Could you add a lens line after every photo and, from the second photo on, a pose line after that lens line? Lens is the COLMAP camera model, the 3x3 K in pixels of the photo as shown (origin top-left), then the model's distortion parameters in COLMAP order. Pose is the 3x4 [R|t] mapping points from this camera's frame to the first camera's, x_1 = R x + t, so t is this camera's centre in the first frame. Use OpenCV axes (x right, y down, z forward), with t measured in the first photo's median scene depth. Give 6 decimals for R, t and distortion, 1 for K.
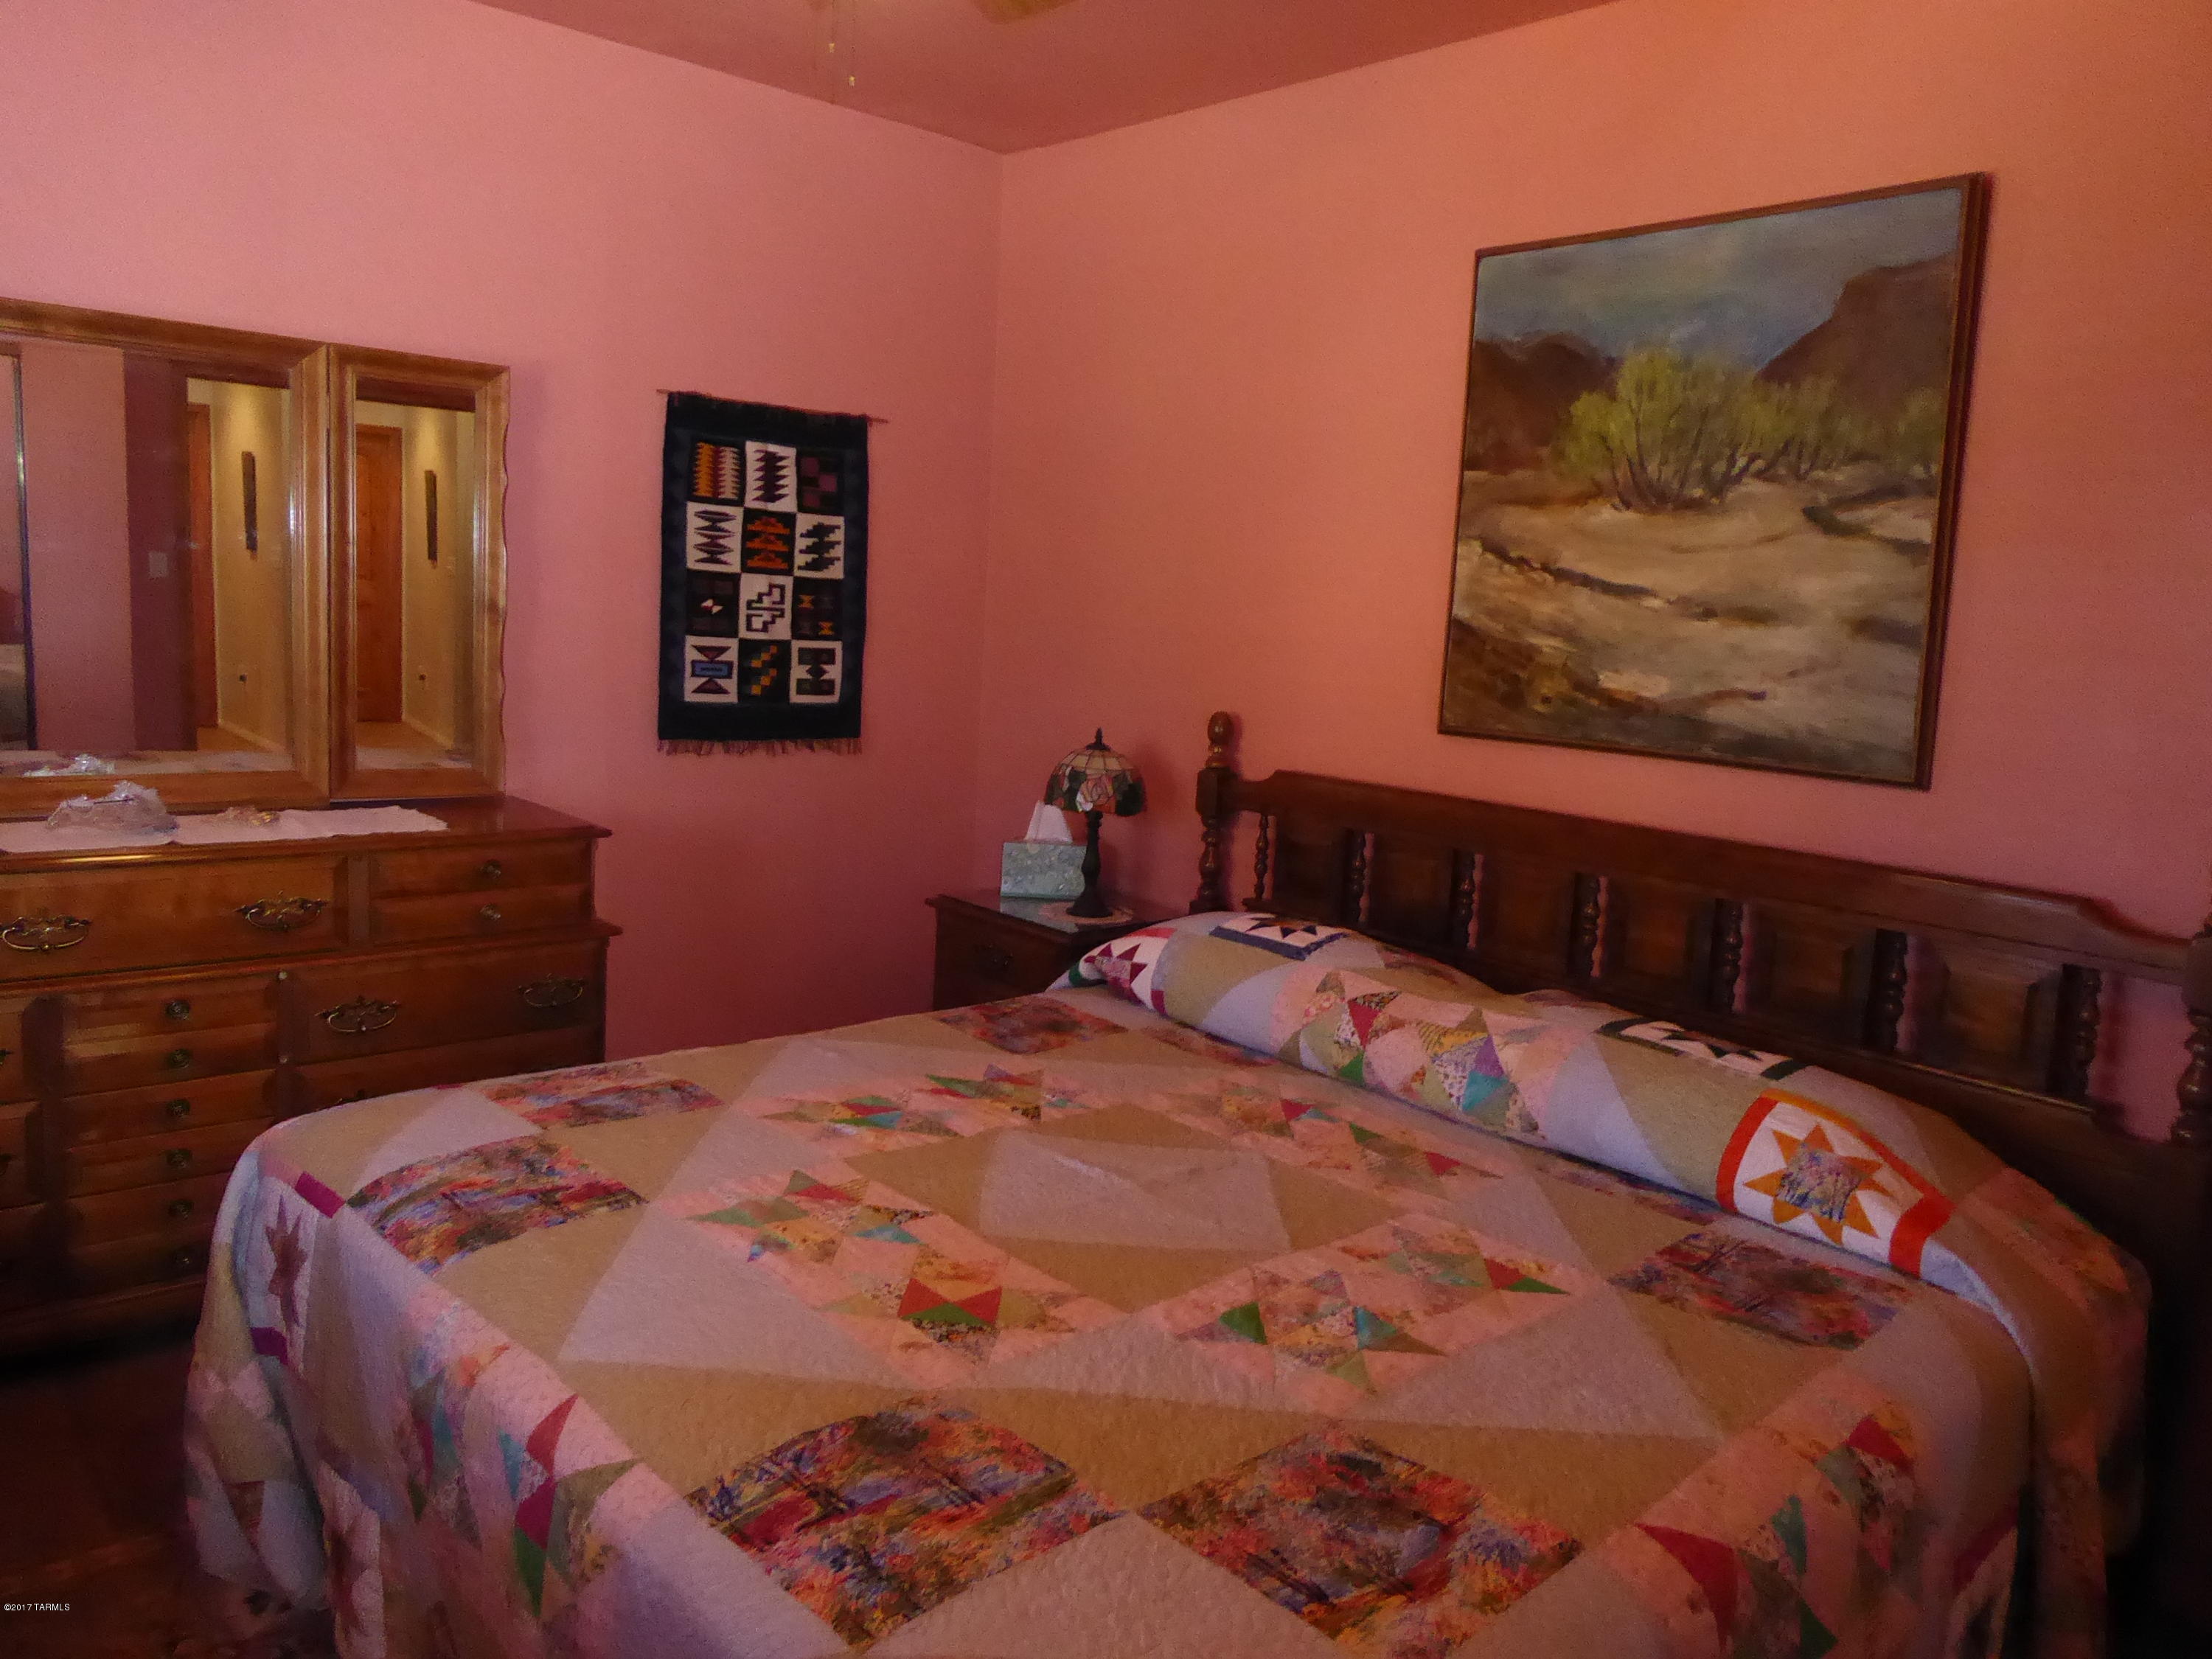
lens RADIAL K [[1576.2, 0, 1117.7], [0, 1576.2, 819.8], [0, 0, 1]] dist [-0.028246, 0.008847]
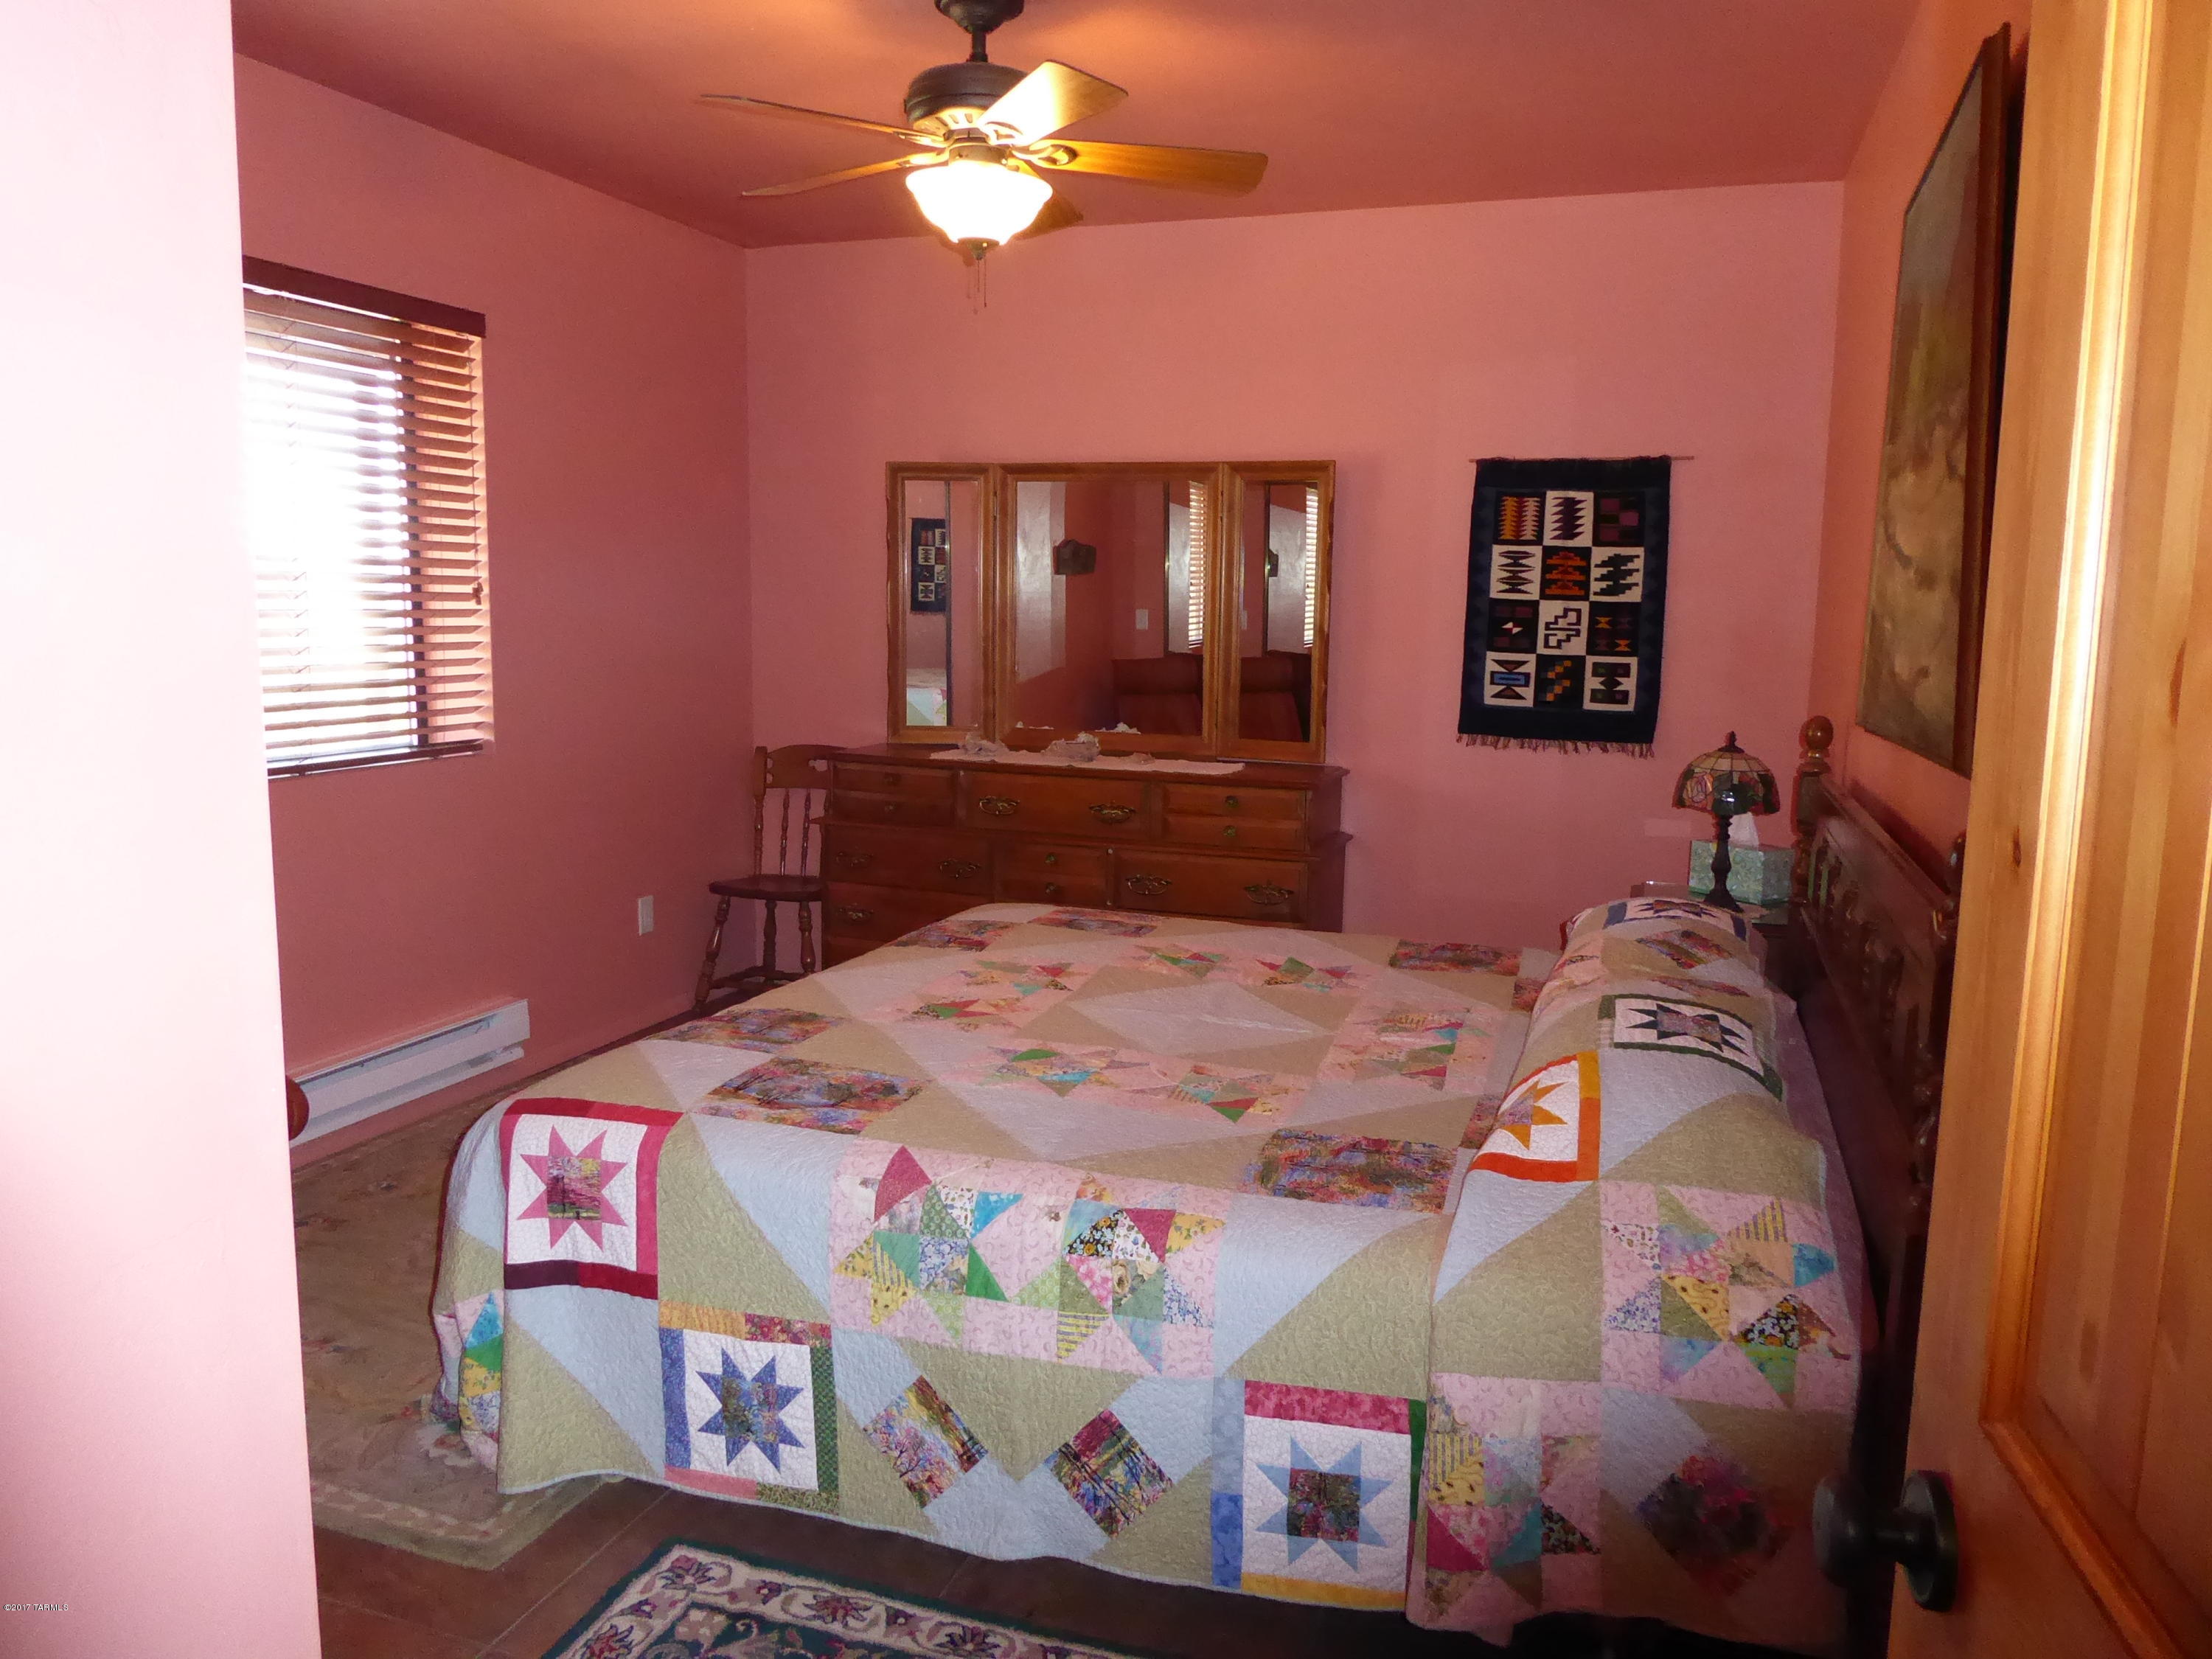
lens RADIAL K [[1576.2, 0, 1109.1], [0, 1576.2, 826.8], [0, 0, 1]] dist [-0.028246, 0.008847]
pose [[0.473273, 0.076562, -0.877583, 0.851083], [-0.114452, 0.993116, 0.024918, 0.030537], [0.873449, 0.088648, 0.478777, 0.183074]]
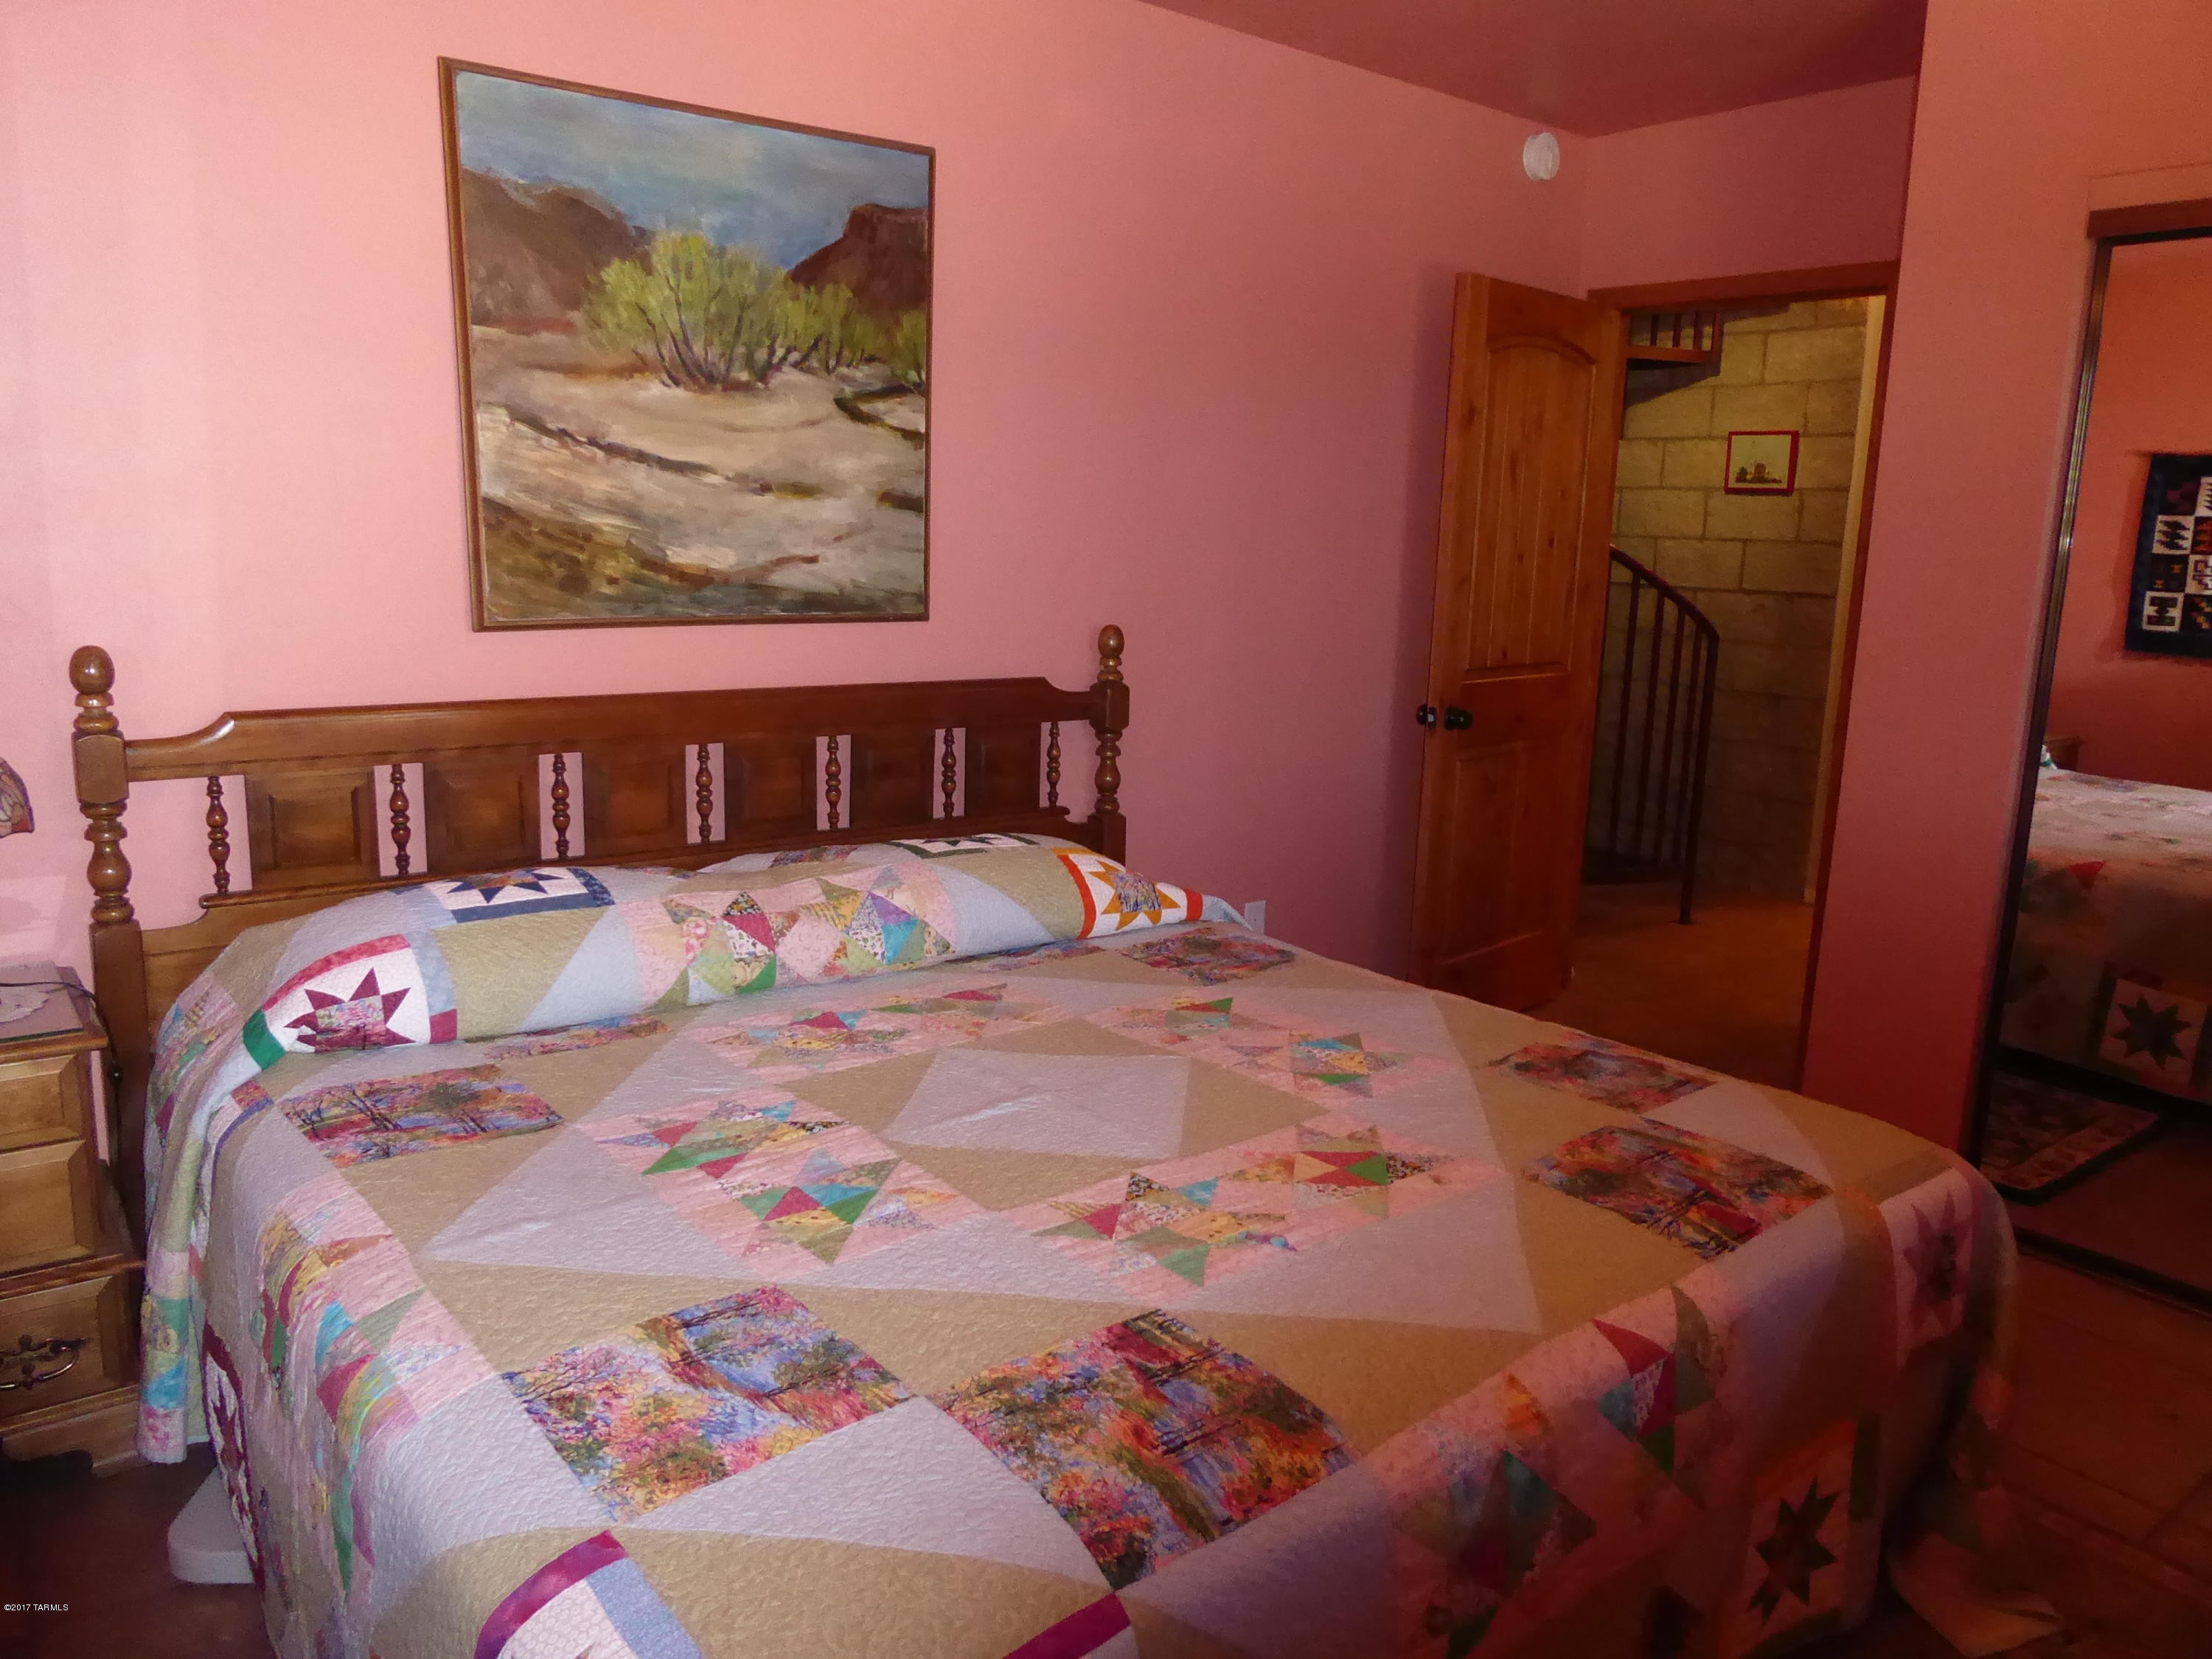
lens RADIAL K [[1576.2, 0, 1122.0], [0, 1576.2, 816.5], [0, 0, 1]] dist [-0.028246, 0.008847]
pose [[0.064322, -0.239289, 0.968815, -0.676632], [0.106557, 0.966922, 0.231747, -0.125851], [-0.992224, 0.088328, 0.087692, 0.612857]]
